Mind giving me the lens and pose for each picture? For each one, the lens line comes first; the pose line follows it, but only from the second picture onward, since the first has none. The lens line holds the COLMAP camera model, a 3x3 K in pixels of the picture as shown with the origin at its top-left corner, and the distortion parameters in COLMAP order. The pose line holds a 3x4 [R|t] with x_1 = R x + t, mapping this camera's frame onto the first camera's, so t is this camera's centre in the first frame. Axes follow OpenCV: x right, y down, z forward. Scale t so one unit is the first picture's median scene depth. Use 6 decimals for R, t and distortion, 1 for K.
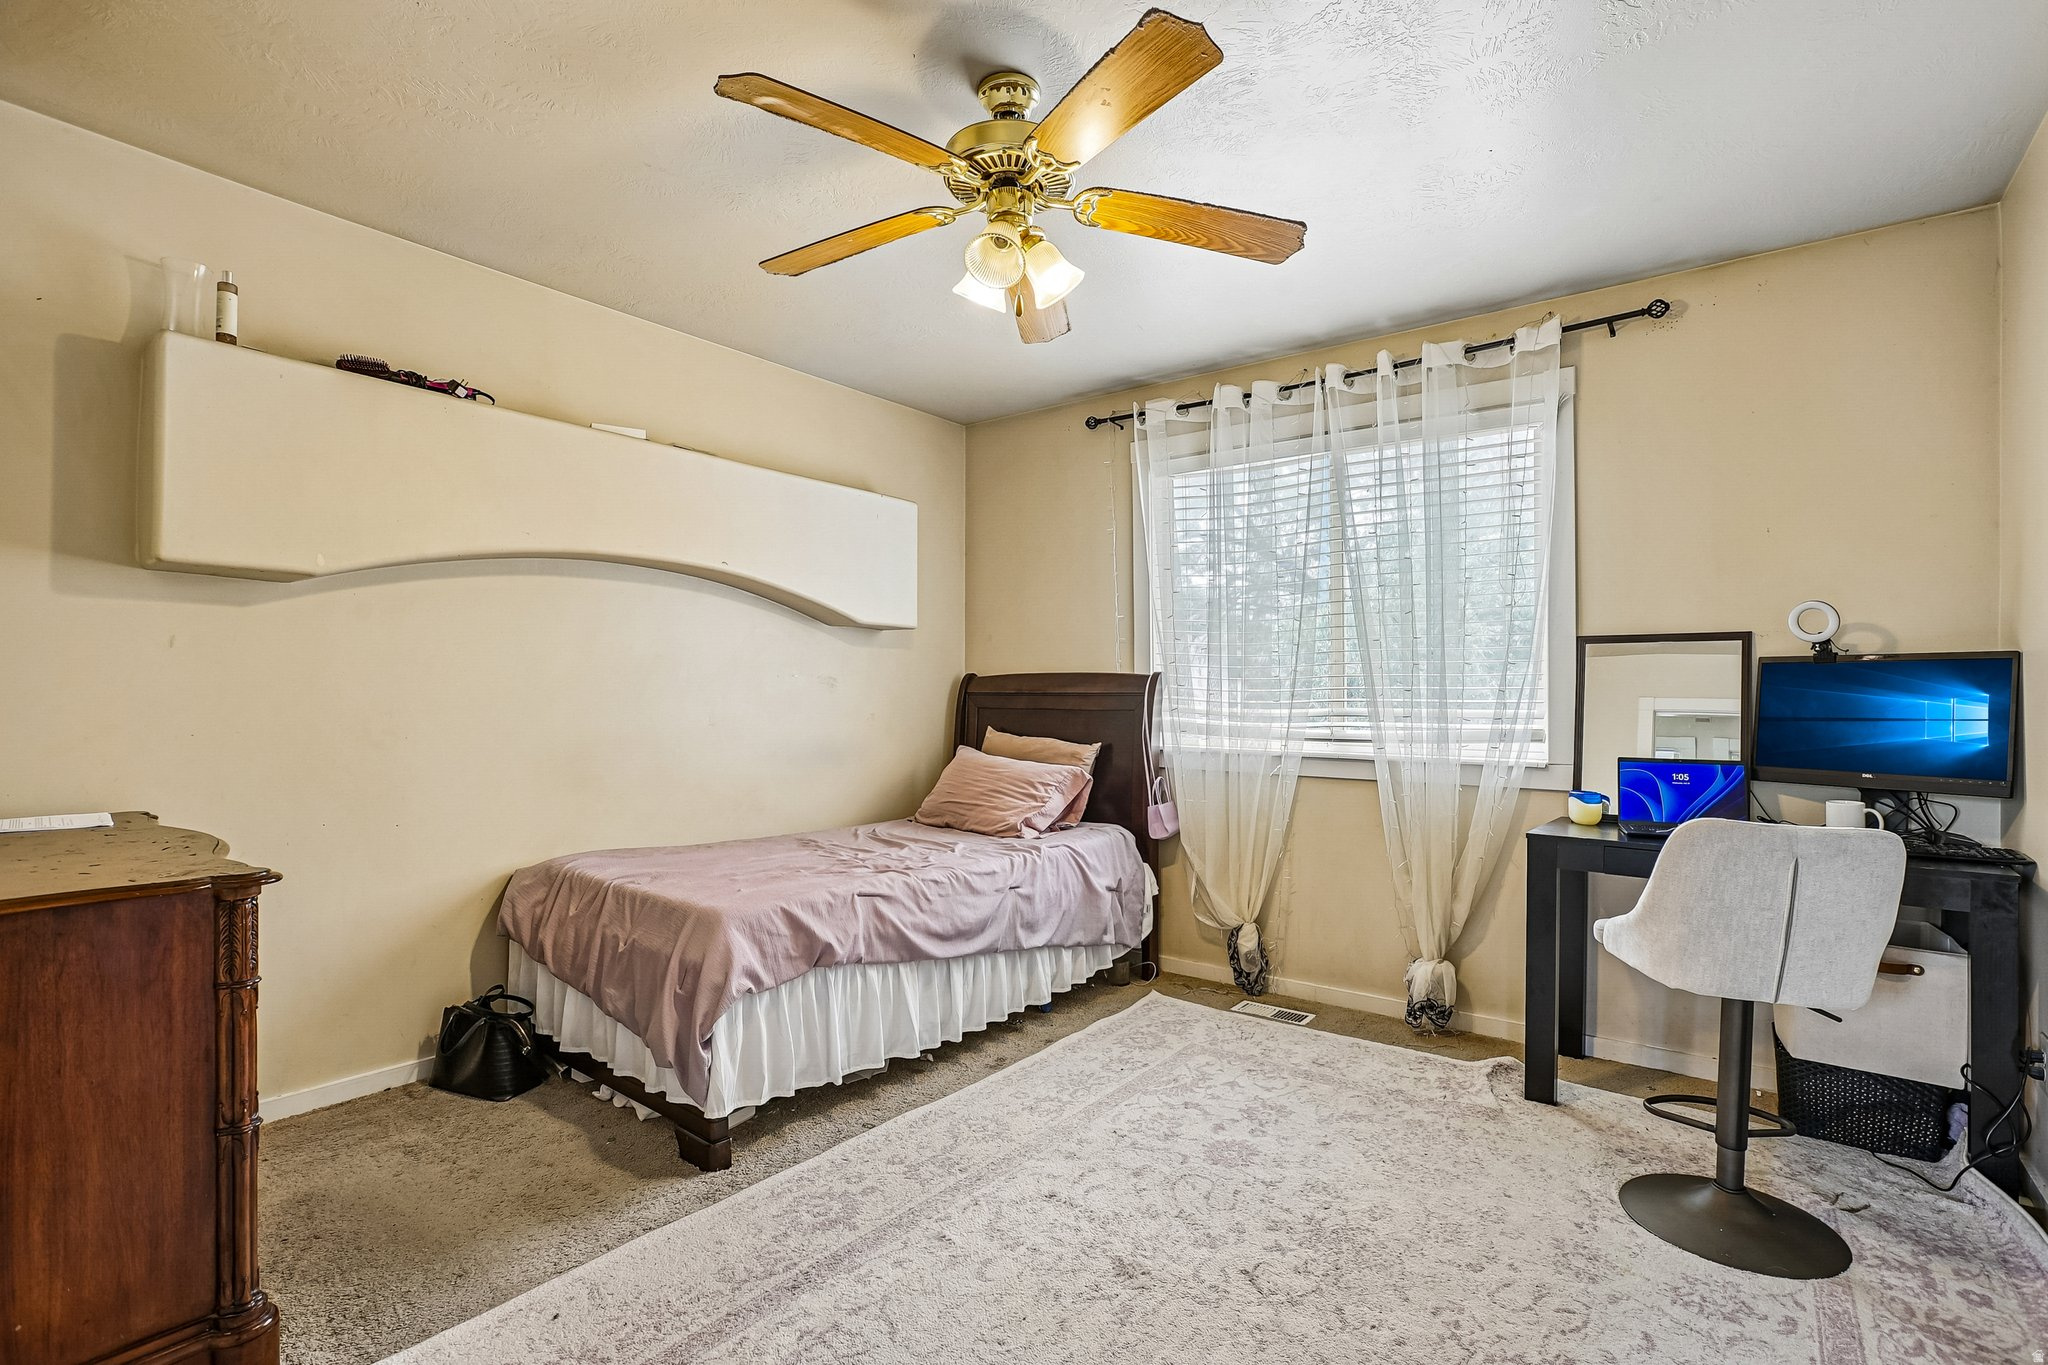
lens RADIAL K [[925.4, 0, 1033.2], [0, 925.4, 700.0], [0, 0, 1]] dist [-0.046155, 0.013290]
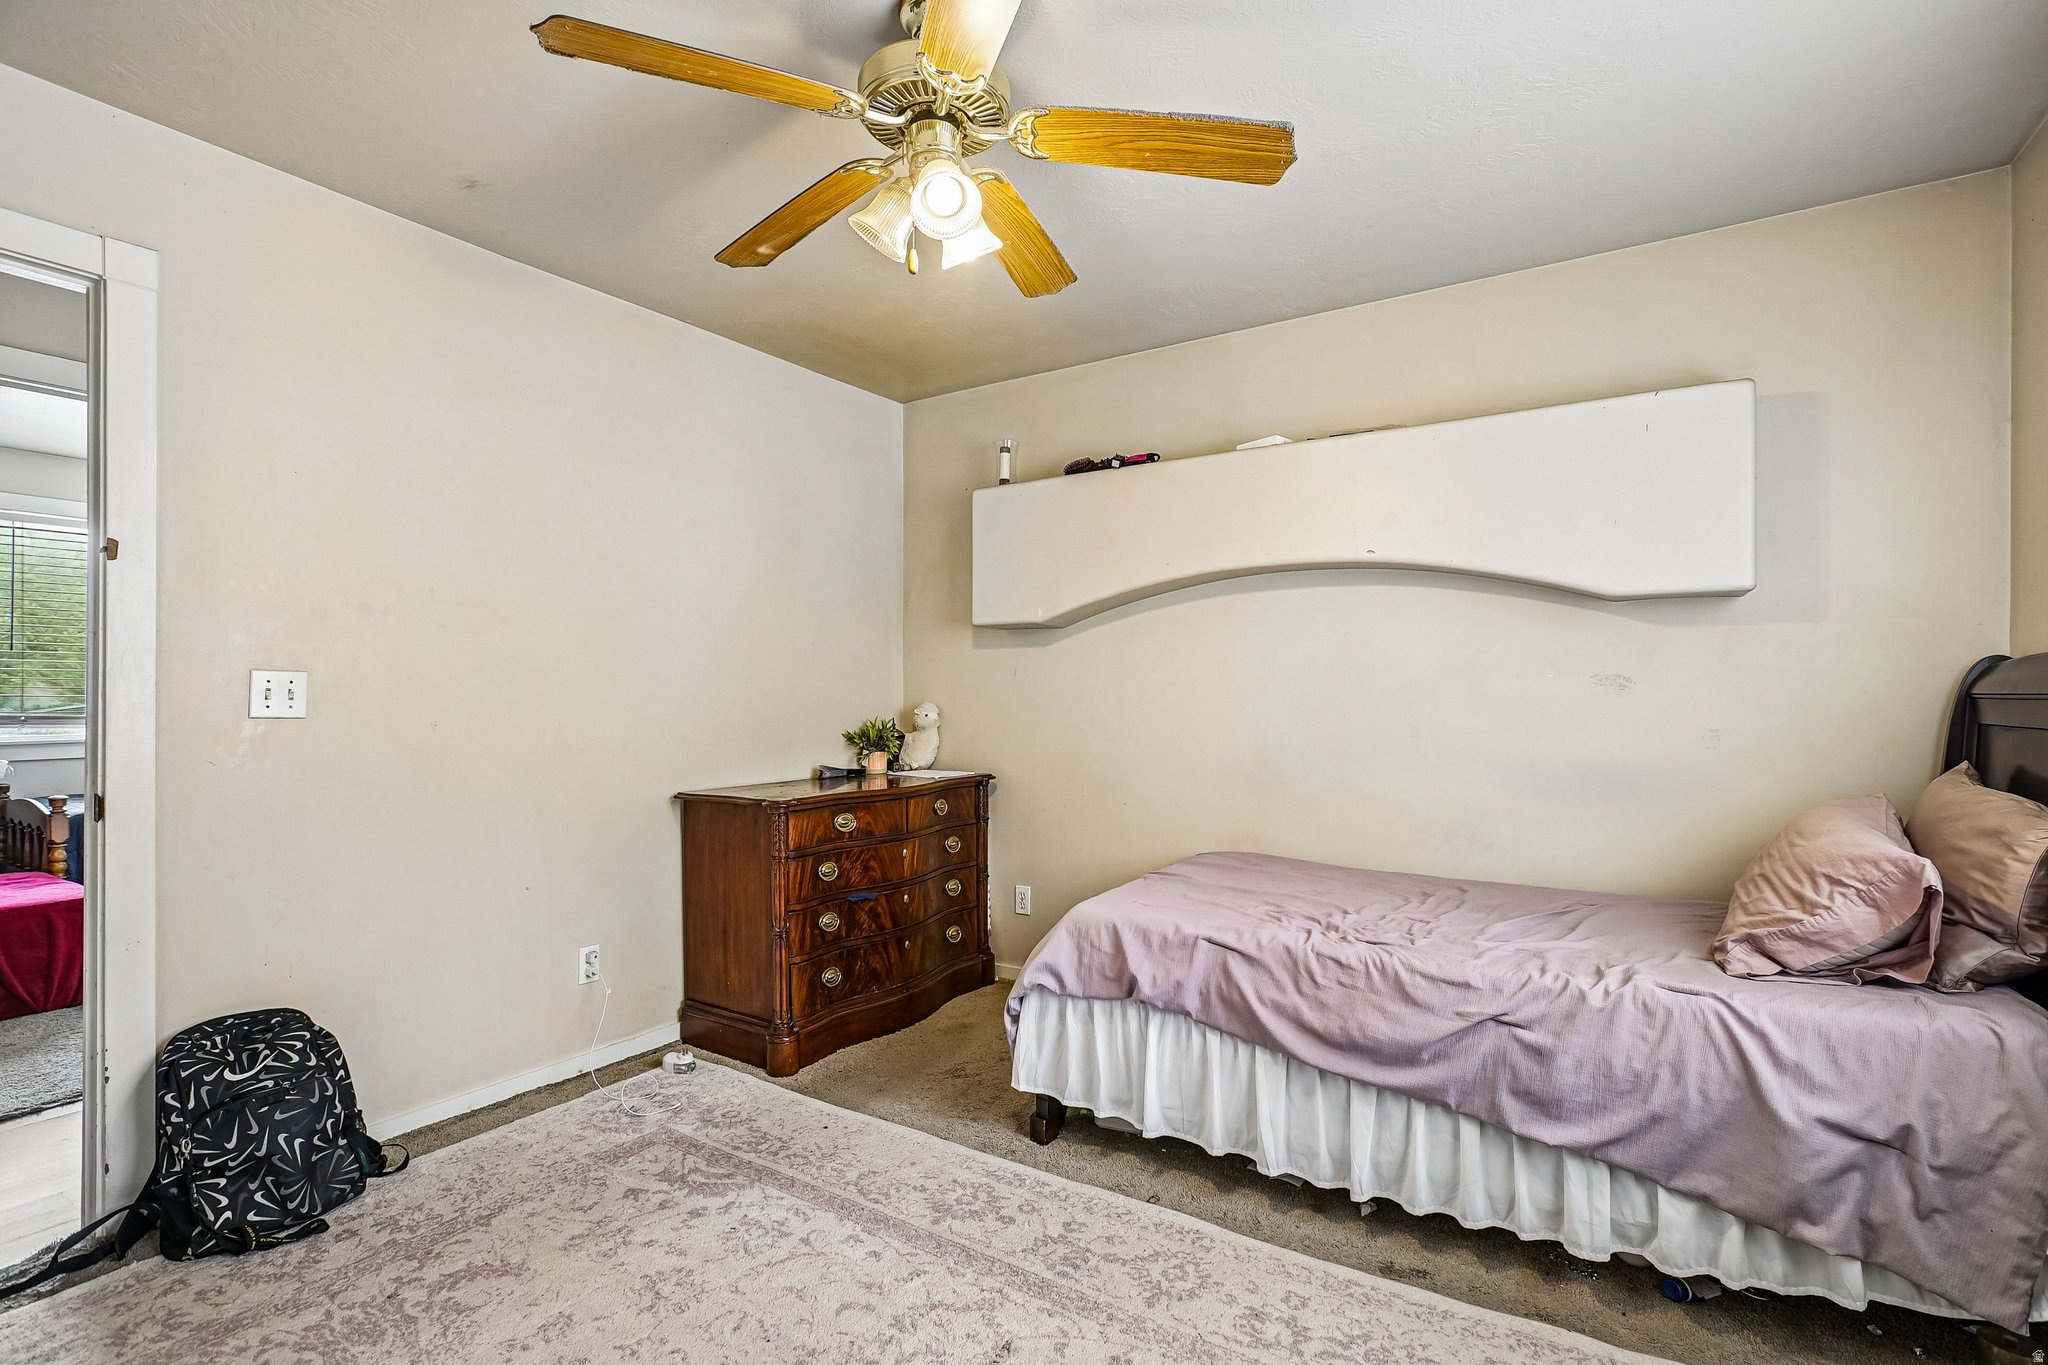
lens RADIAL K [[925.4, 0, 1033.2], [0, 925.4, 700.0], [0, 0, 1]] dist [-0.046155, 0.013290]
pose [[0.102691, -0.003888, -0.994706, 0.575241], [0.003661, 0.999987, -0.003530, -0.005920], [0.994707, -0.003280, 0.102703, 0.682982]]
